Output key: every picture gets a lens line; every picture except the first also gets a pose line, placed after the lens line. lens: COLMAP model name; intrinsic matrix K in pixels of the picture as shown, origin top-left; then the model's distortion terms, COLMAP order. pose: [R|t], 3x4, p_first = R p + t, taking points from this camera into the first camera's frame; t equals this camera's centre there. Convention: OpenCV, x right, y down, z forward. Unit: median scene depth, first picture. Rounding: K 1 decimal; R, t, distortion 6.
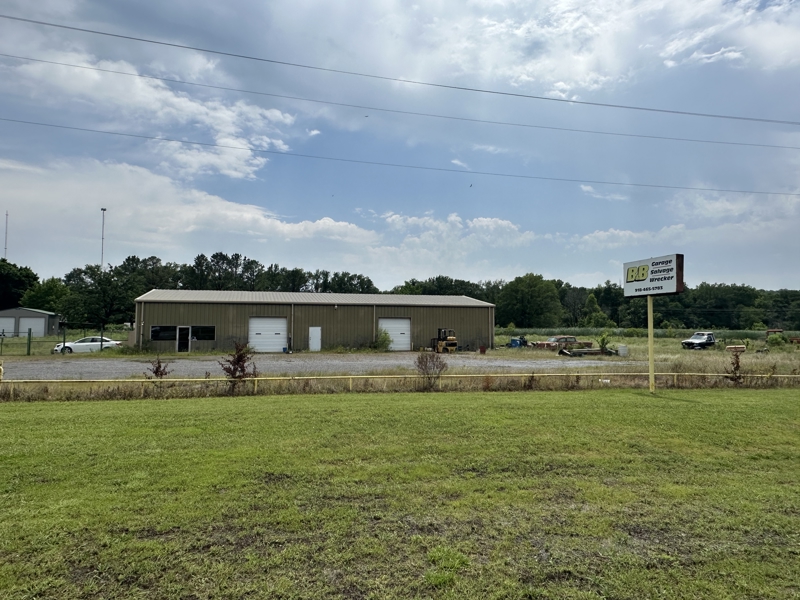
lens RADIAL K [[526.4, 0, 403.6], [0, 526.4, 298.3], [0, 0, 1]] dist [0.088238, -0.004366]
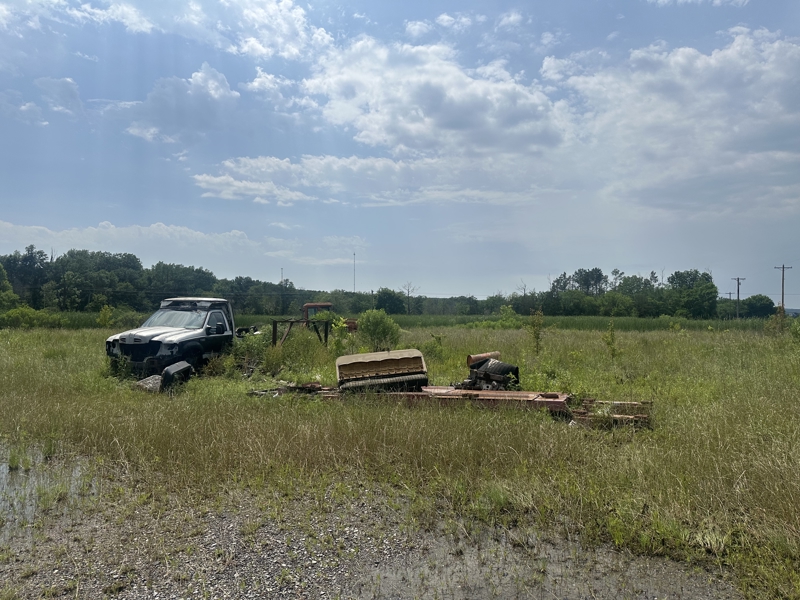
lens RADIAL K [[543.2, 0, 397.6], [0, 543.2, 282.6], [0, 0, 1]] dist [0.126203, -0.188837]
pose [[0.606262, 0.049249, 0.793738, 0.203194], [-0.038911, 0.998722, -0.032247, 0.029761], [-0.794312, -0.011335, 0.607404, 0.383436]]
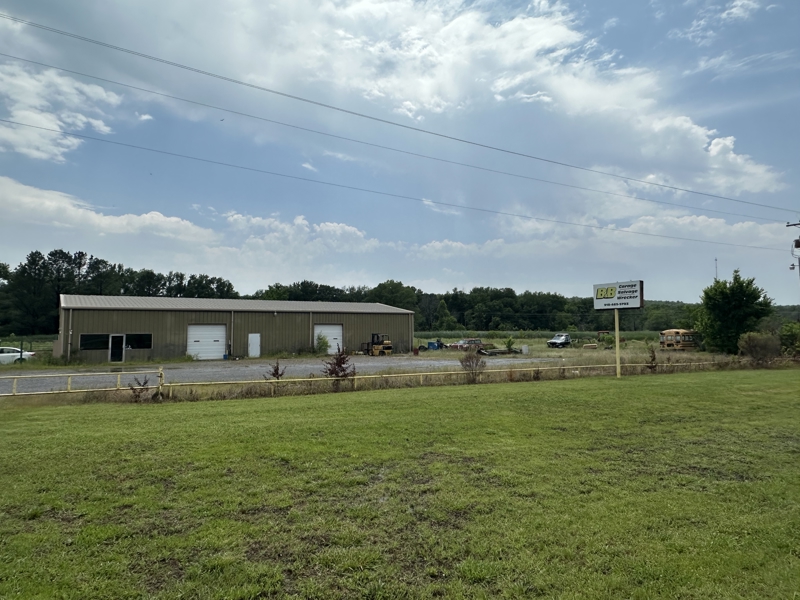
lens RADIAL K [[525.4, 0, 402.4], [0, 525.4, 300.3], [0, 0, 1]] dist [0.113561, -0.032583]
pose [[0.955845, 0.008341, 0.293752, -0.074443], [-0.007214, 0.999962, -0.004922, -0.002630], [-0.293782, 0.002585, 0.955869, -0.025013]]
